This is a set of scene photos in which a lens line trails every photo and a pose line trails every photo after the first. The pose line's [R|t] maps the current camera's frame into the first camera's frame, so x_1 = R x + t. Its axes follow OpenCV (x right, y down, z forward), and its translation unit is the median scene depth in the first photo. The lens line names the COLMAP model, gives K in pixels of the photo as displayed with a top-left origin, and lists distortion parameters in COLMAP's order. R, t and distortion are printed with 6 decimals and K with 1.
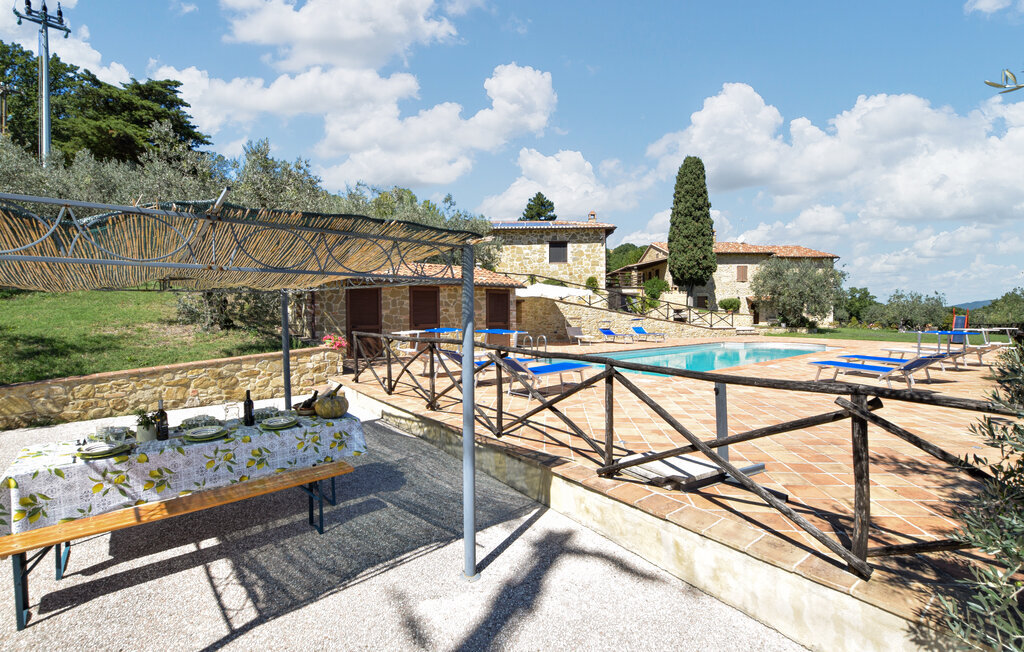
lens RADIAL K [[456.6, 0, 510.4], [0, 456.6, 305.1], [0, 0, 1]] dist [-0.029092, 0.000082]
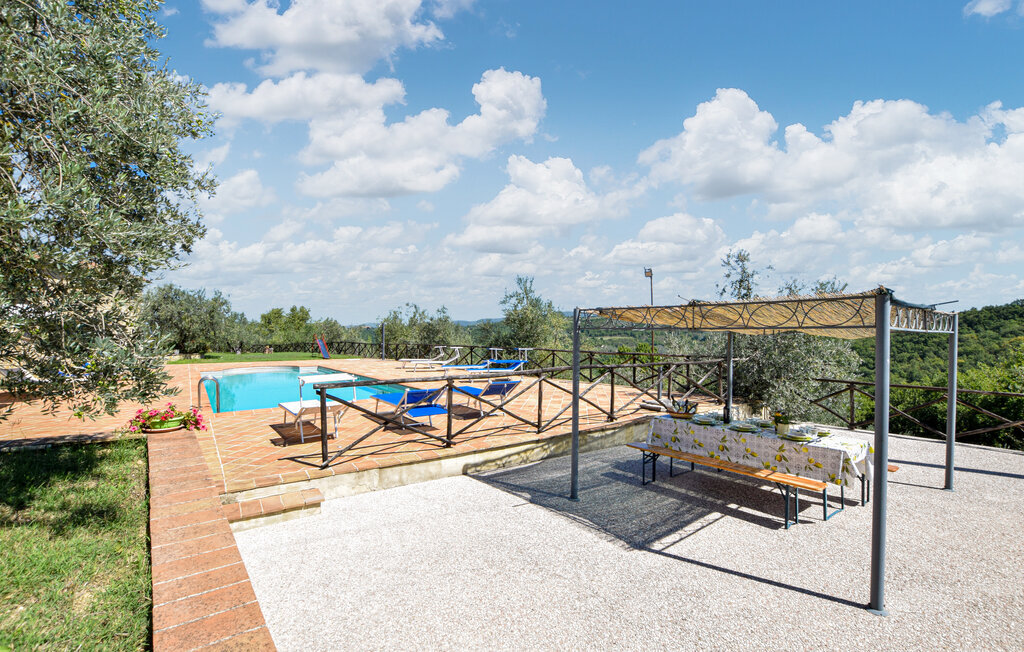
lens RADIAL K [[458.4, 0, 507.8], [0, 458.4, 330.6], [0, 0, 1]] dist [-0.024201, 0.000977]
pose [[0.066747, 0.002820, 0.997766, -0.394986], [-0.008760, 0.999959, -0.002240, -0.006476], [-0.997731, -0.008591, 0.066769, 0.302085]]
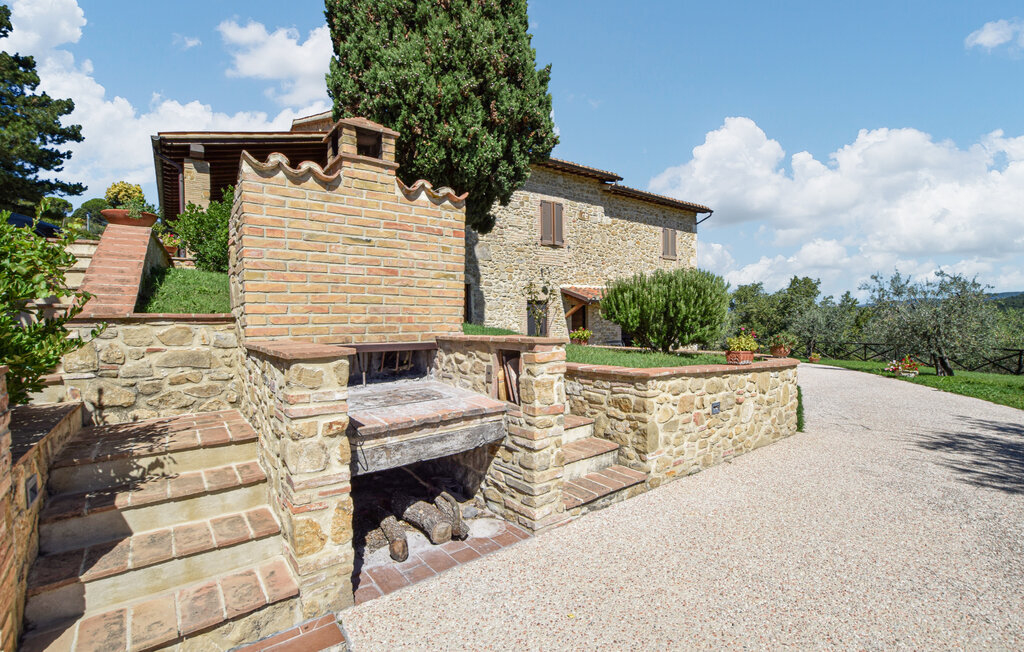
lens RADIAL K [[451.8, 0, 503.5], [0, 451.8, 322.9], [0, 0, 1]] dist [-0.027039, 0.000557]
pose [[0.799956, -0.015400, 0.599861, 0.541220], [0.002093, 0.999736, 0.022875, 0.000295], [-0.600055, -0.017043, 0.799777, 1.490231]]
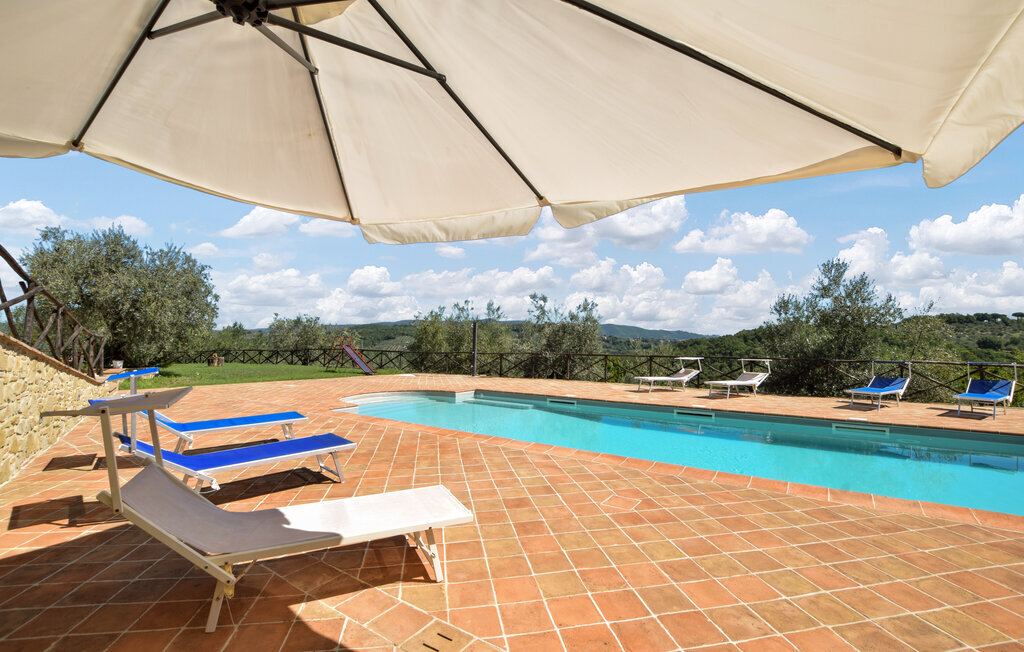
lens RADIAL K [[458.4, 0, 507.8], [0, 458.4, 330.6], [0, 0, 1]] dist [-0.024201, 0.000977]
pose [[-0.259172, 0.021111, 0.965600, 0.014448], [-0.022972, 0.999344, -0.028014, 0.013514], [-0.965558, -0.029442, -0.258517, 0.919031]]
